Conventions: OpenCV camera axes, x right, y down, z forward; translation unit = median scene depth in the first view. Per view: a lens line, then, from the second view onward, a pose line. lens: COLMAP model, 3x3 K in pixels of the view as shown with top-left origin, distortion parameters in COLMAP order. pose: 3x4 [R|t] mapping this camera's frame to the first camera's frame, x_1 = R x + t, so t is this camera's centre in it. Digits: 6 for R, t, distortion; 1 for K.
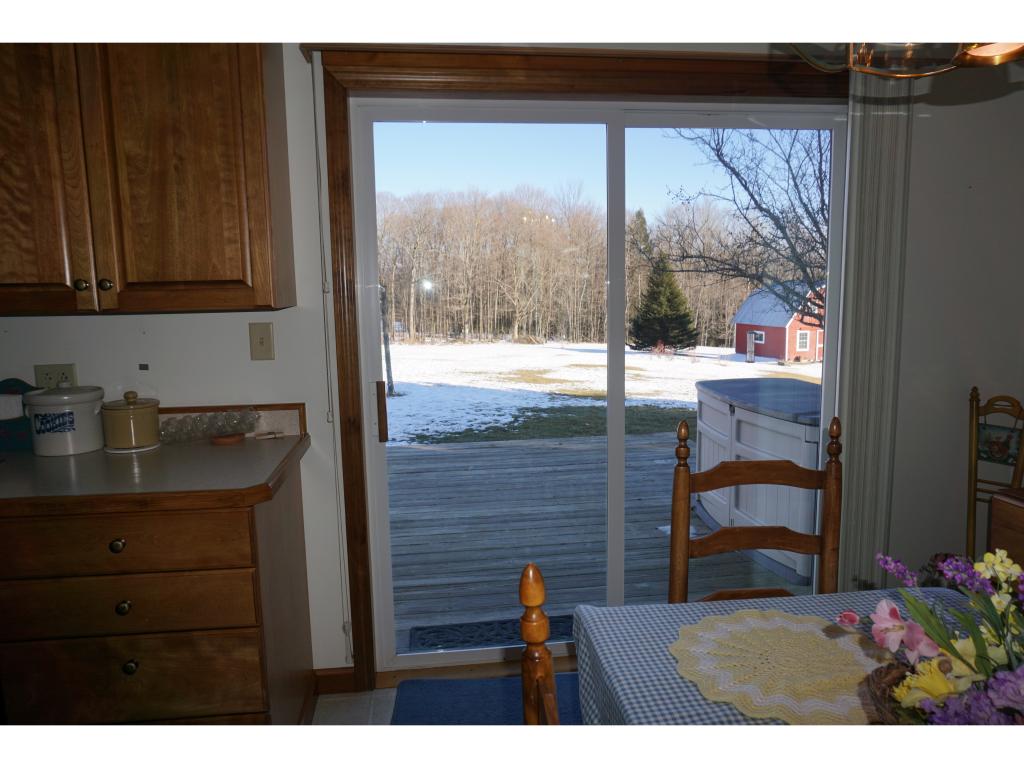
lens RADIAL K [[679.1, 0, 512.0], [0, 679.1, 384.0], [0, 0, 1]] dist [-0.000829, 0.000291]
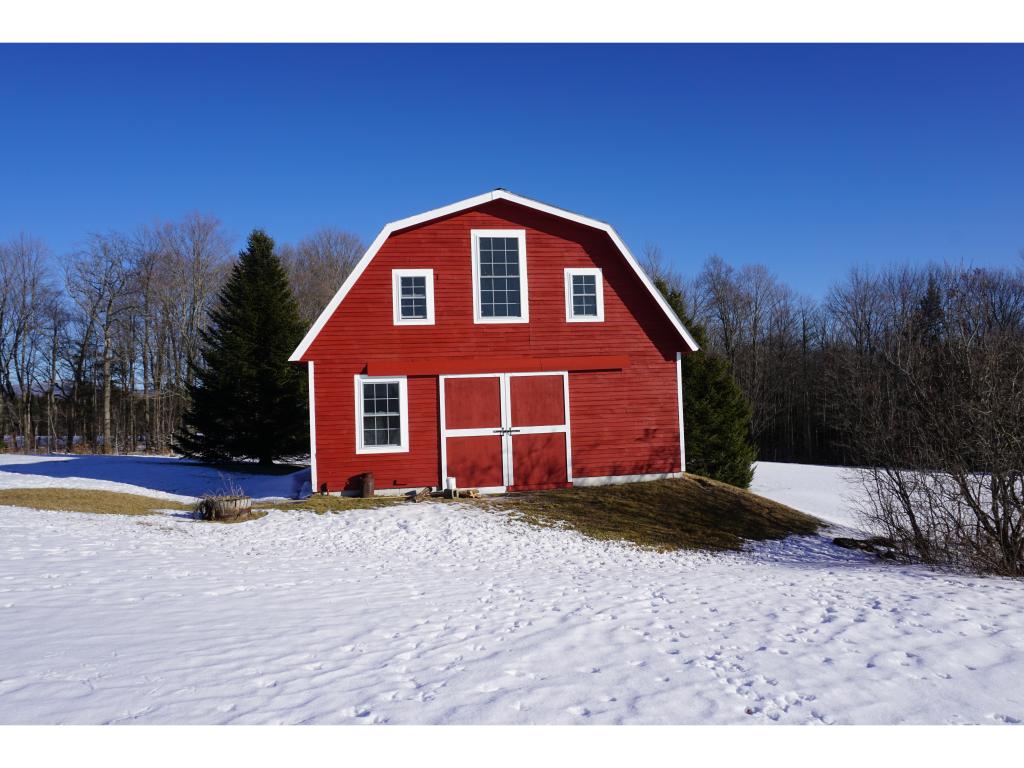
lens RADIAL K [[679.1, 0, 512.0], [0, 679.1, 384.0], [0, 0, 1]] dist [-0.000829, 0.000291]
pose [[0.997743, -0.019596, -0.064218, 0.488256], [0.008572, 0.985813, -0.167626, -0.030873], [0.066592, 0.166698, 0.983757, 0.736908]]
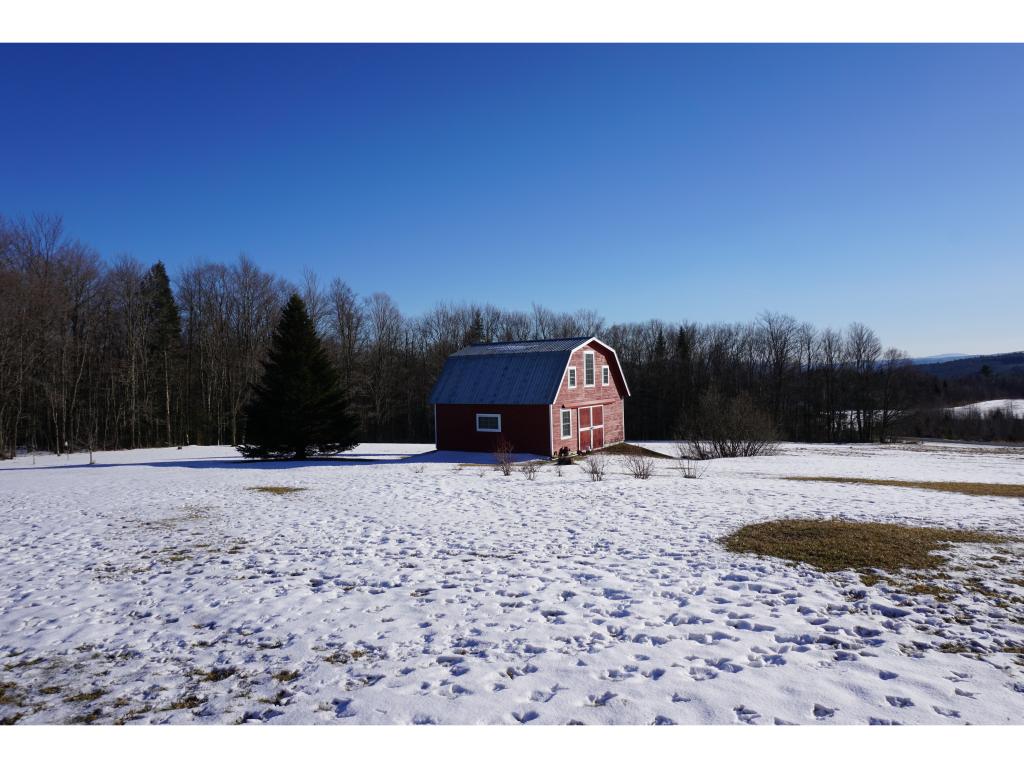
lens RADIAL K [[679.1, 0, 512.0], [0, 679.1, 384.0], [0, 0, 1]] dist [-0.000829, 0.000291]
pose [[0.744627, -0.015857, 0.667292, -0.046434], [0.104148, 0.990233, -0.092687, -0.045788], [-0.659305, 0.138514, 0.739006, 0.537048]]
